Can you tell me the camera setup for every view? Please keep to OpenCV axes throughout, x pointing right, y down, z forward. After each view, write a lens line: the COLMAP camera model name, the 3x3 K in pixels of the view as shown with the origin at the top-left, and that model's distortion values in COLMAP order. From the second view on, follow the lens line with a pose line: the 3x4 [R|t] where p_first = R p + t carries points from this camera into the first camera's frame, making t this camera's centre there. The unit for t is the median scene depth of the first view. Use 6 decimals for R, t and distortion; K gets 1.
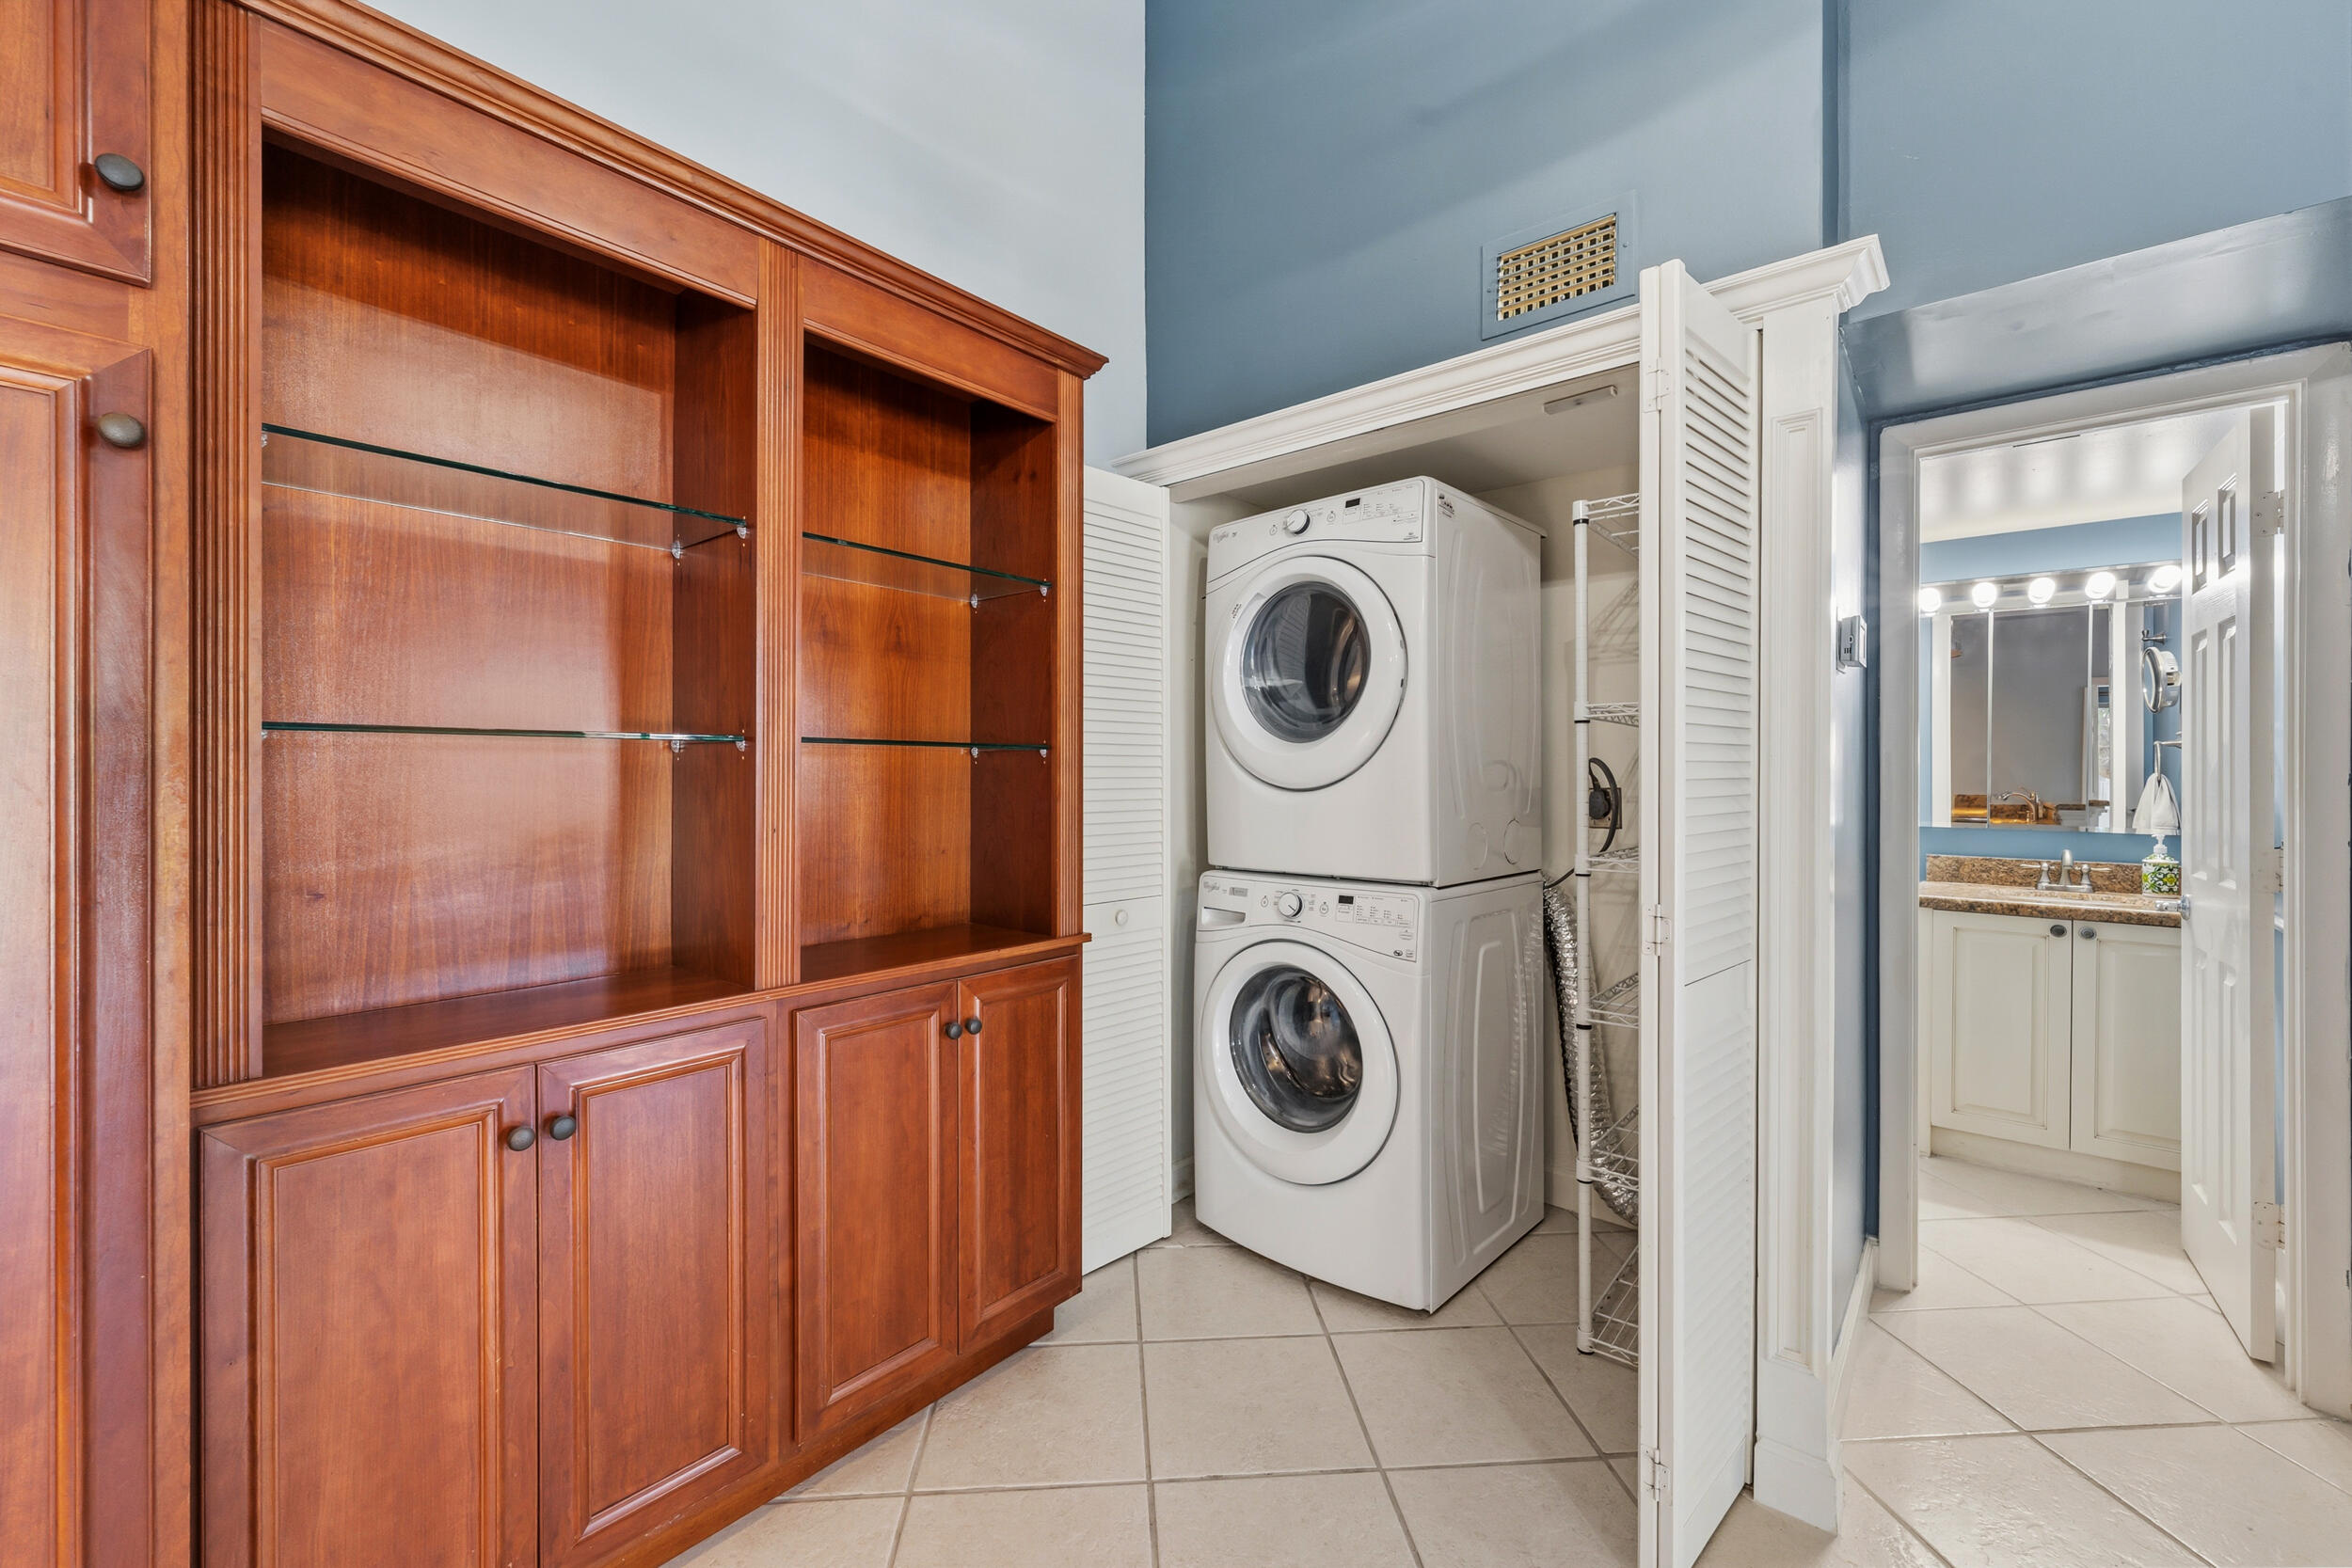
lens RADIAL K [[952.8, 0, 1179.4], [0, 952.8, 773.6], [0, 0, 1]] dist [-0.001859, -0.001479]
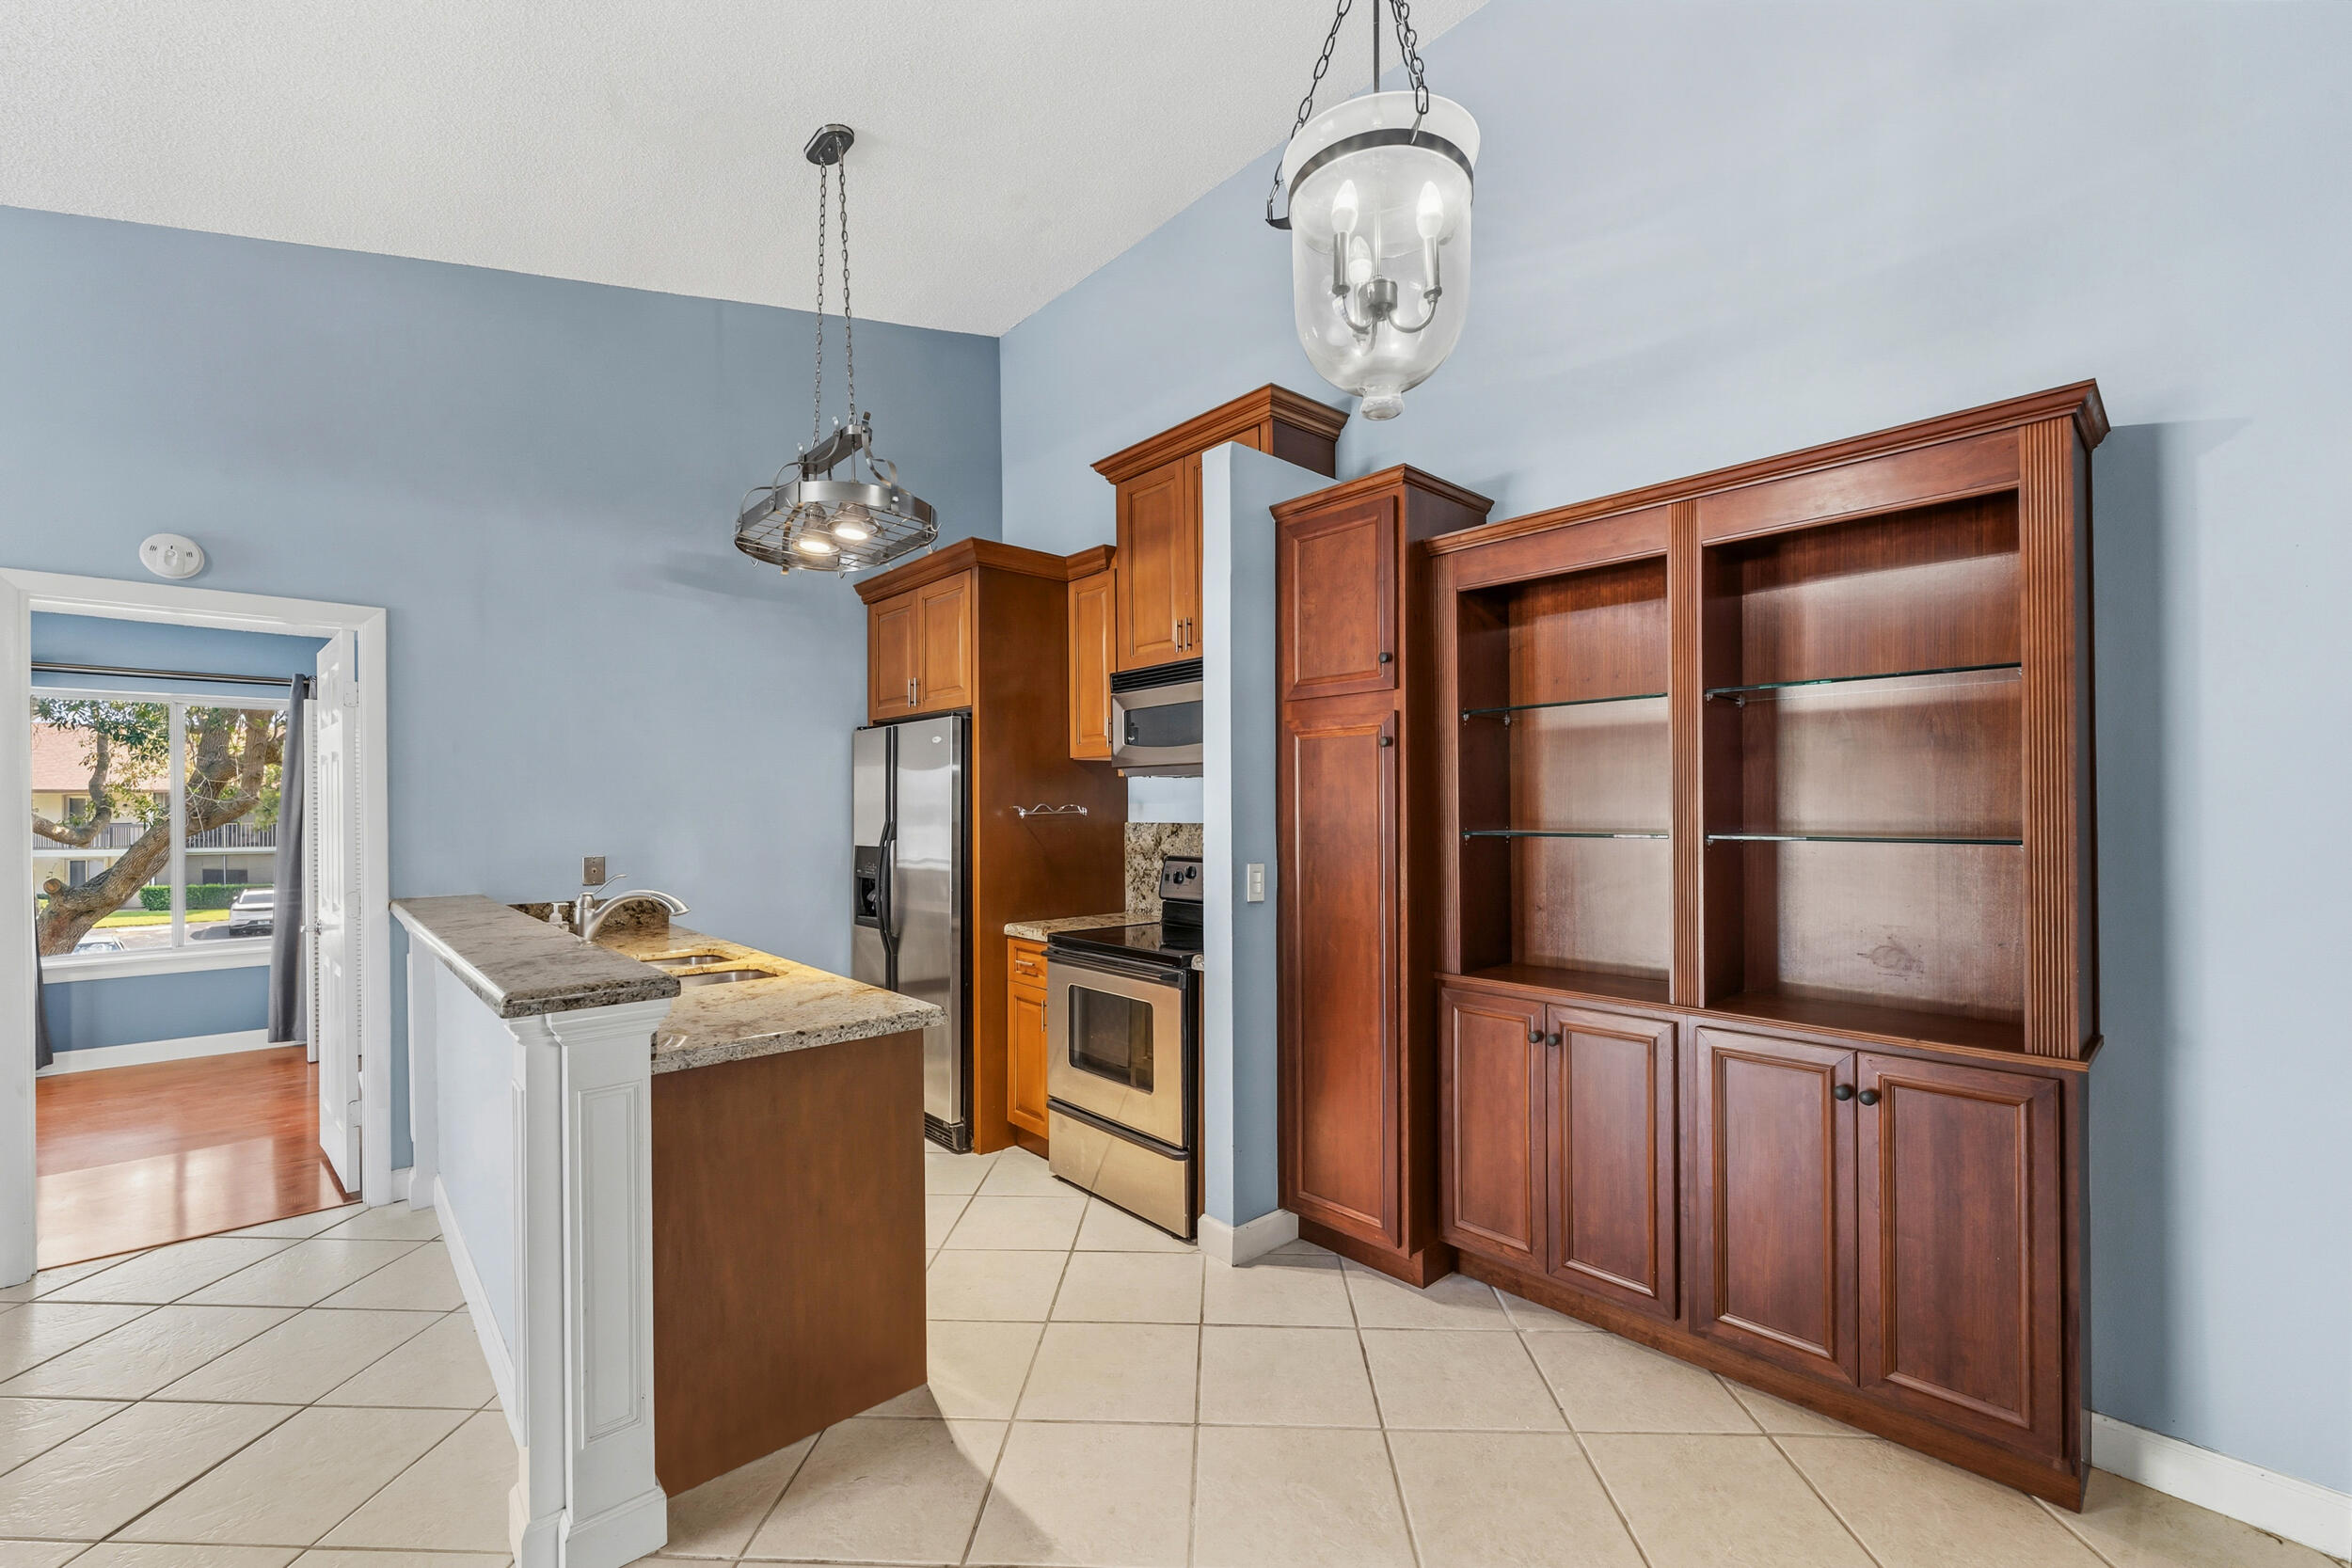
lens RADIAL K [[952.8, 0, 1178.7], [0, 952.8, 810.2], [0, 0, 1]] dist [-0.001859, -0.001479]
pose [[-0.124552, 0.002358, -0.992210, 0.934365], [0.005804, 0.999982, 0.001648, -0.070490], [0.992196, -0.005554, -0.124564, 0.338880]]
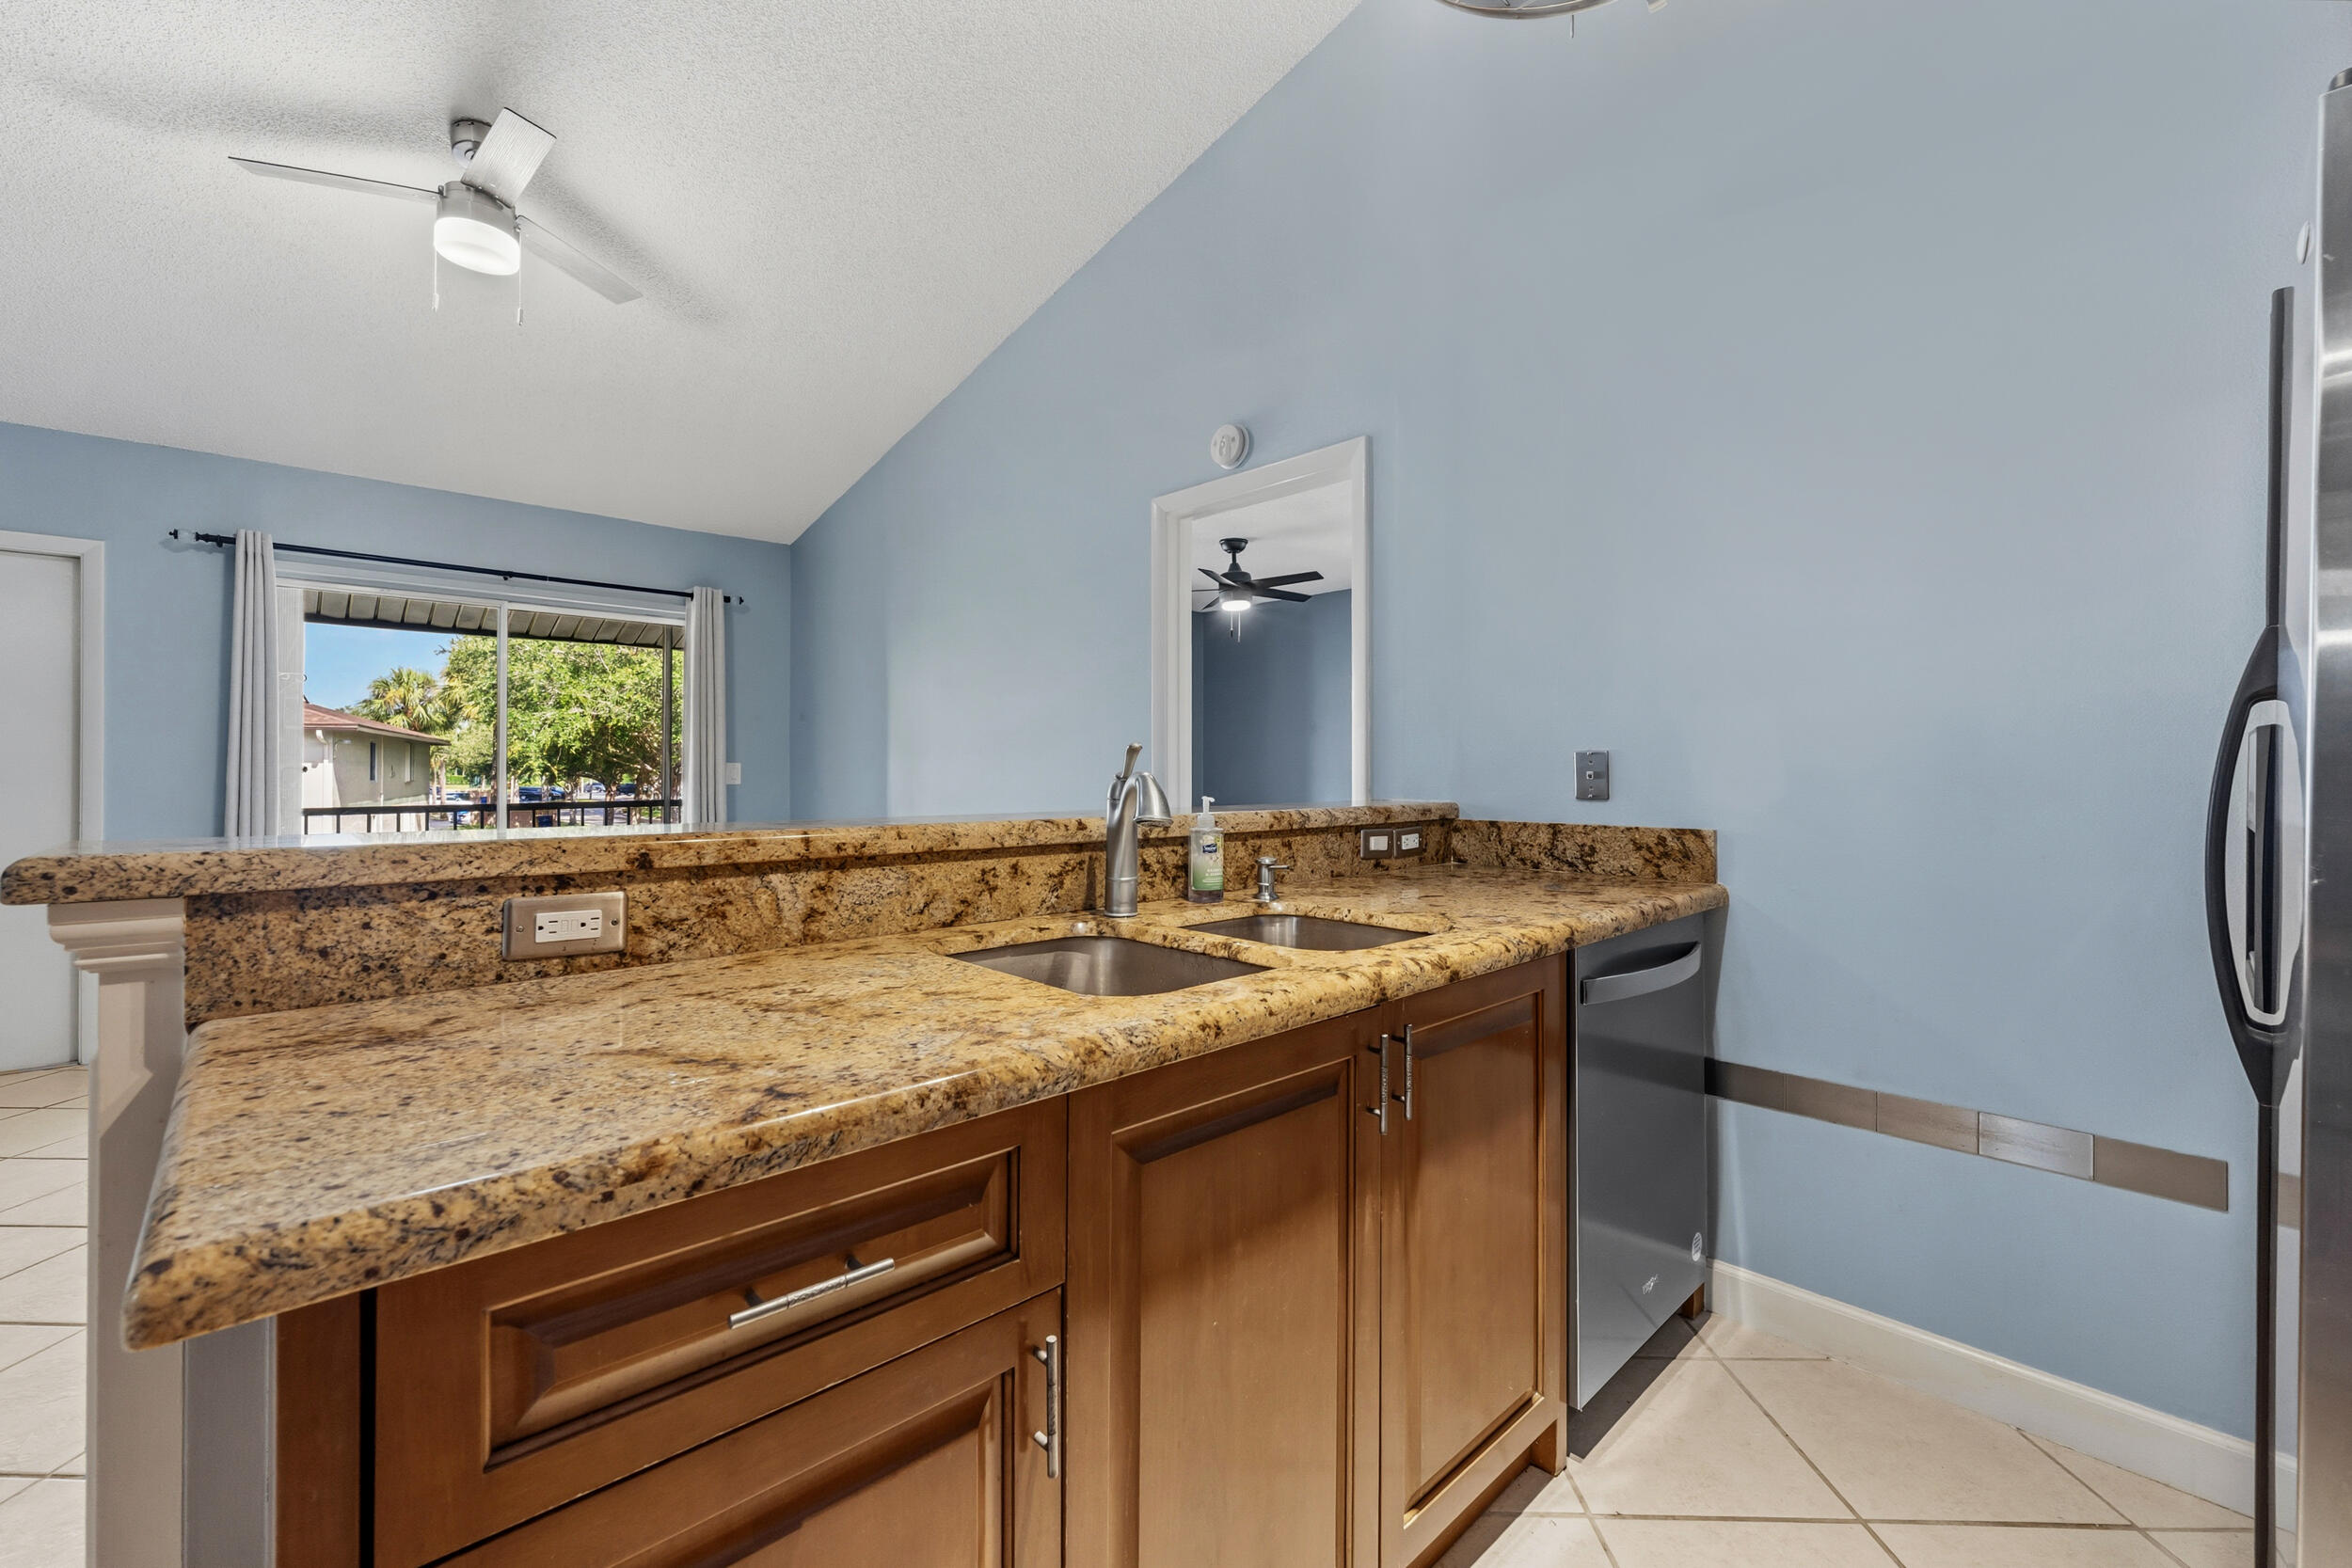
lens RADIAL K [[952.8, 0, 1173.4], [0, 952.8, 765.1], [0, 0, 1]] dist [-0.001859, -0.001479]
pose [[-0.993635, -0.004345, 0.112563, -0.515596], [-0.004953, 0.999975, -0.005124, 0.049051], [-0.112538, -0.005649, -0.993631, 0.099866]]
